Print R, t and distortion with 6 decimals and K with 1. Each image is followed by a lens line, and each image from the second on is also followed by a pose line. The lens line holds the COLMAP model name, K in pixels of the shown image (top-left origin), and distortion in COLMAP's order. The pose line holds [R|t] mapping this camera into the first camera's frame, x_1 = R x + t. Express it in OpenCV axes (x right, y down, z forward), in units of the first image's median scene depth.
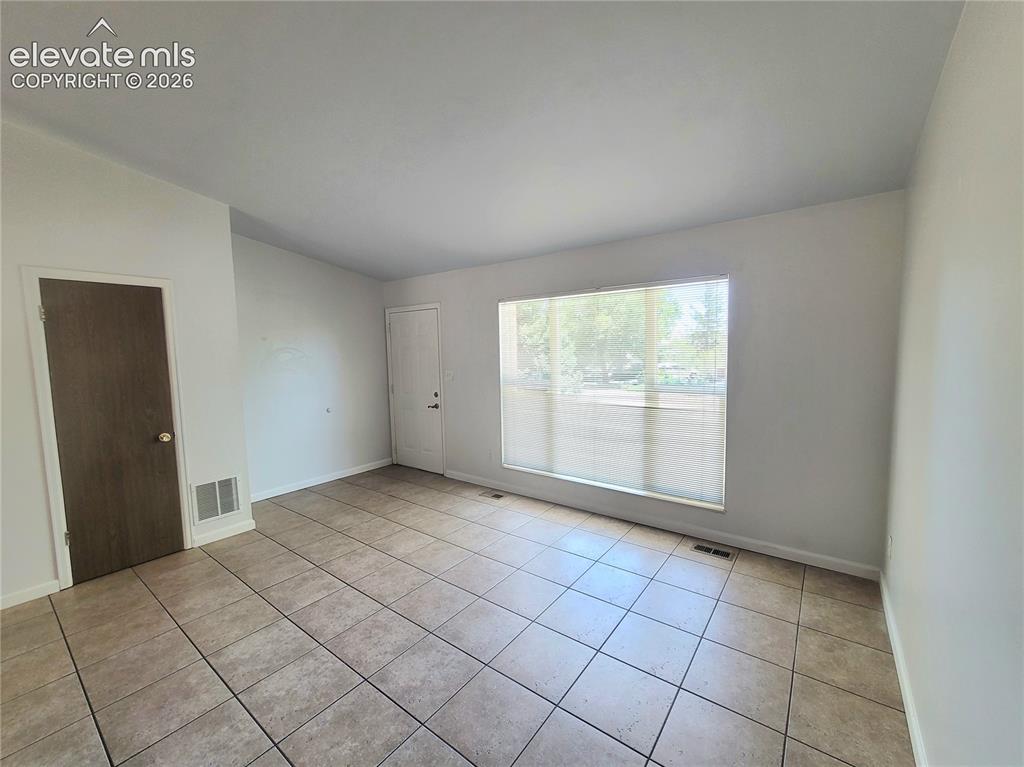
lens RADIAL K [[418.1, 0, 511.1], [0, 418.1, 387.7], [0, 0, 1]] dist [-0.003476, -0.000312]
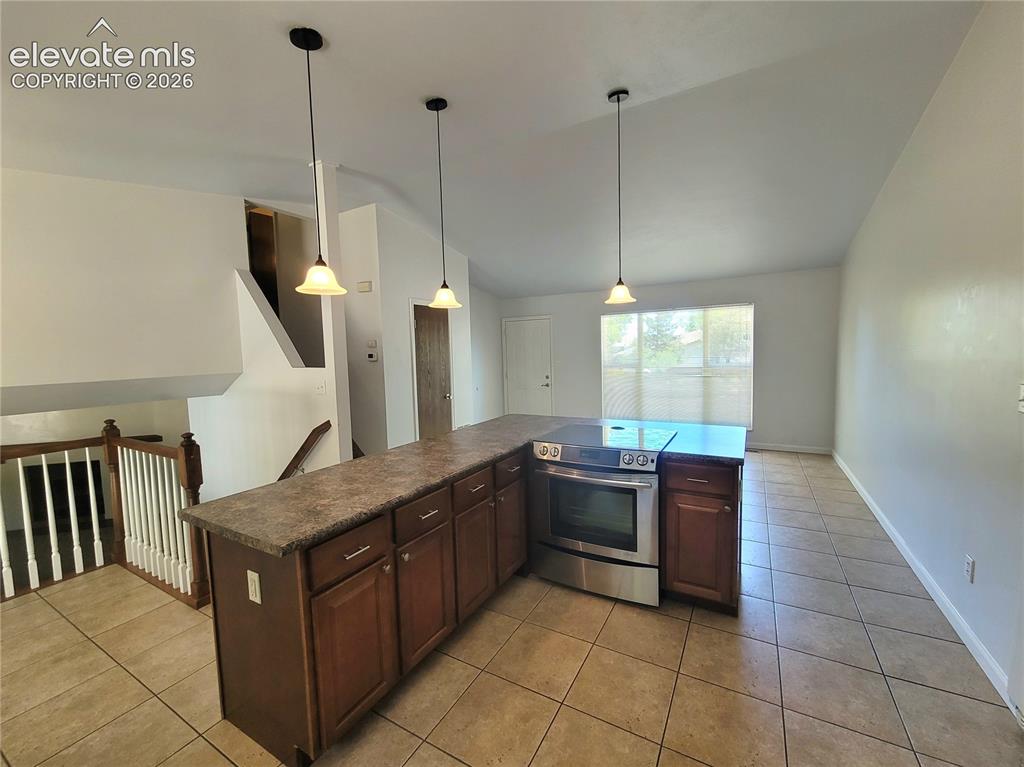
lens RADIAL K [[418.1, 0, 513.6], [0, 418.1, 380.8], [0, 0, 1]] dist [-0.003476, -0.000312]
pose [[0.992135, -0.017163, 0.123994, -0.676004], [0.020646, 0.999426, -0.026862, 0.094071], [-0.123462, 0.029211, 0.991919, -0.626010]]
